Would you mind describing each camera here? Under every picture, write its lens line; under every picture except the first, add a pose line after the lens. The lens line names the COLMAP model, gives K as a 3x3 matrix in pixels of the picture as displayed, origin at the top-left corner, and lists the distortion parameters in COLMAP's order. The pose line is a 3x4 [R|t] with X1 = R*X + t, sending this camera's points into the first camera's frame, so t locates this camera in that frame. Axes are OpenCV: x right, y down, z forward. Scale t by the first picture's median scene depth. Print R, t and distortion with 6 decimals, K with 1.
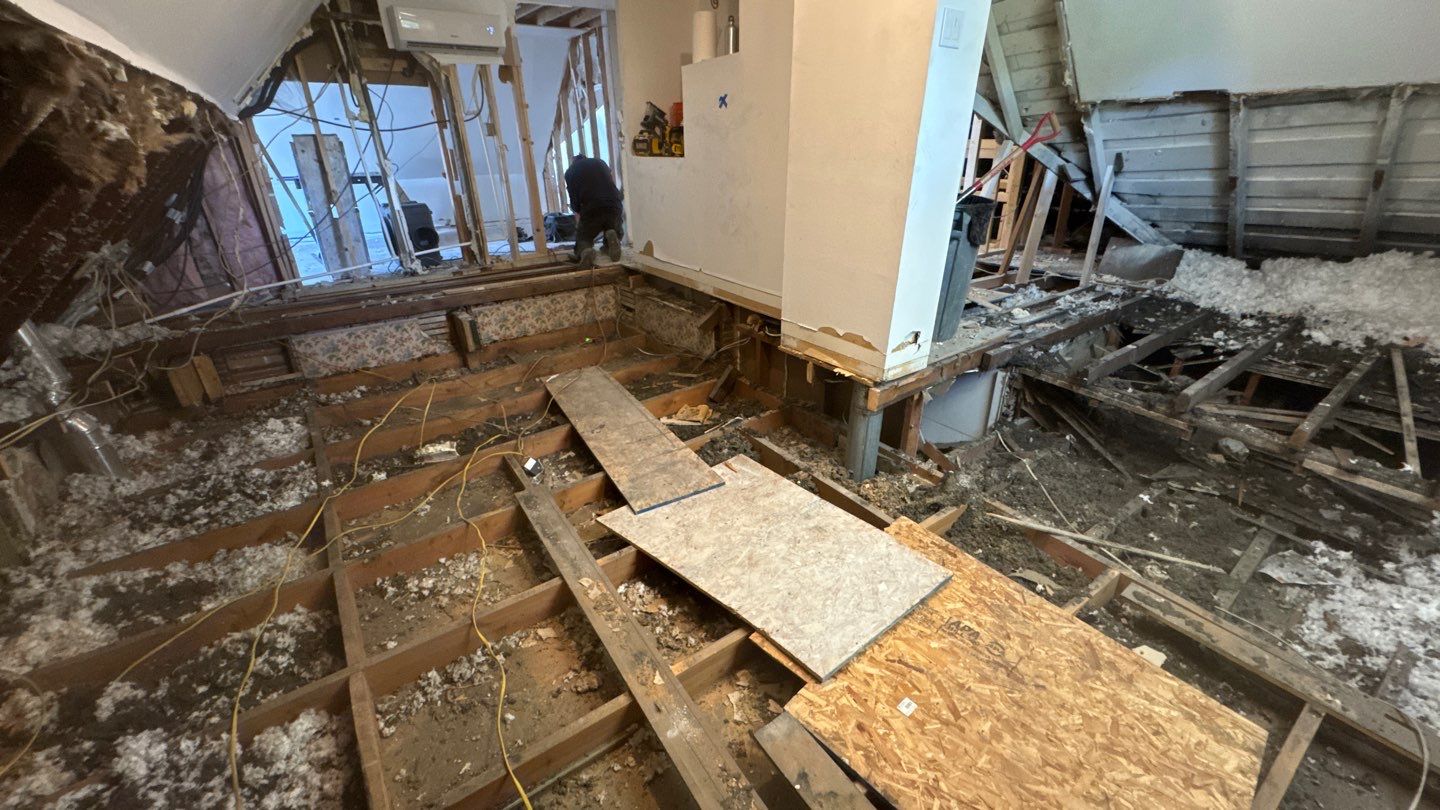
lens RADIAL K [[567.7, 0, 720.1], [0, 567.7, 401.9], [0, 0, 1]] dist [-0.008677, 0.001471]
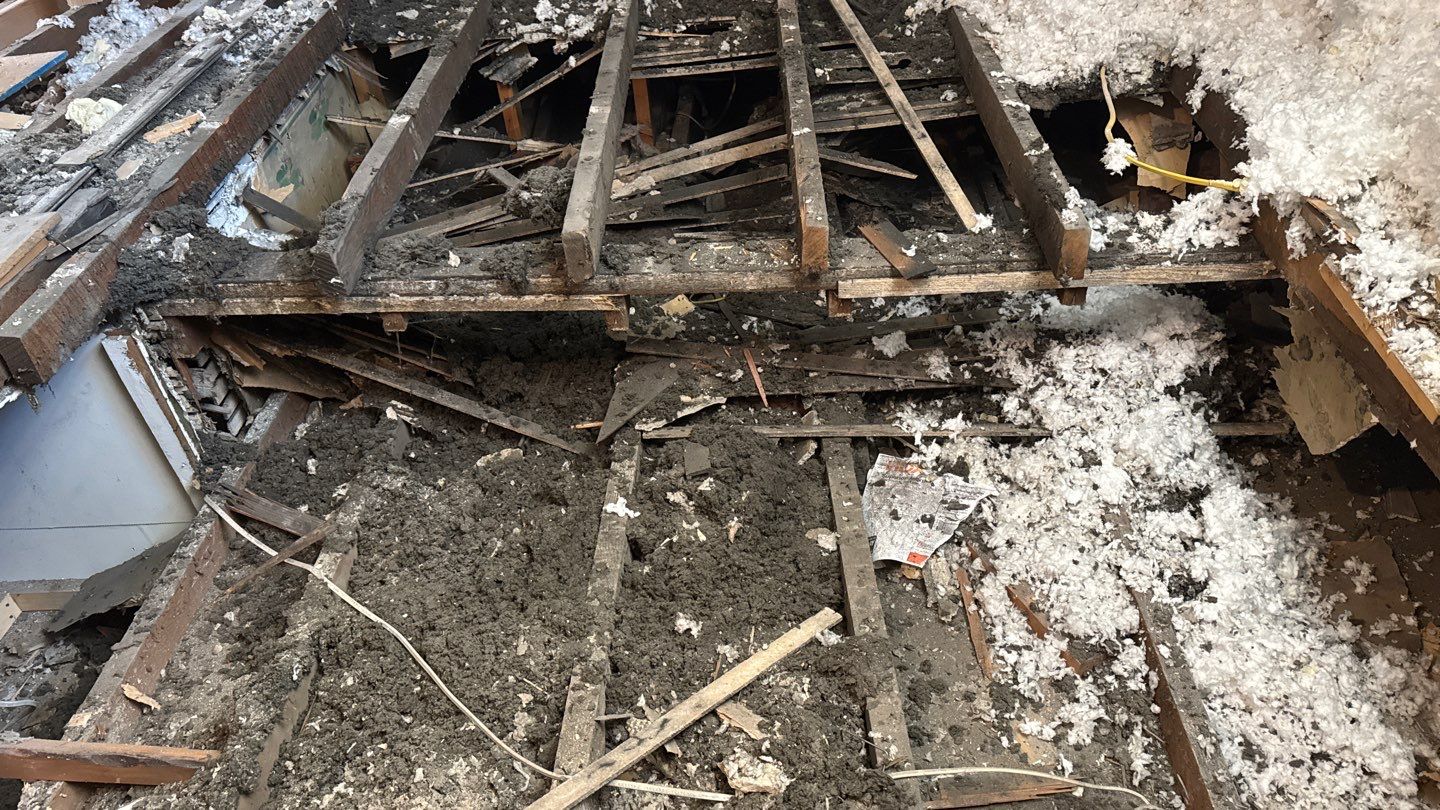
lens RADIAL K [[1008.7, 0, 721.5], [0, 1008.7, 410.7], [0, 0, 1]] dist [0.055599, -0.071316]
pose [[0.583632, -0.530325, 0.614922, 0.394617], [0.393909, 0.847111, 0.356706, -0.105750], [-0.710077, 0.034038, 0.703301, 0.449673]]
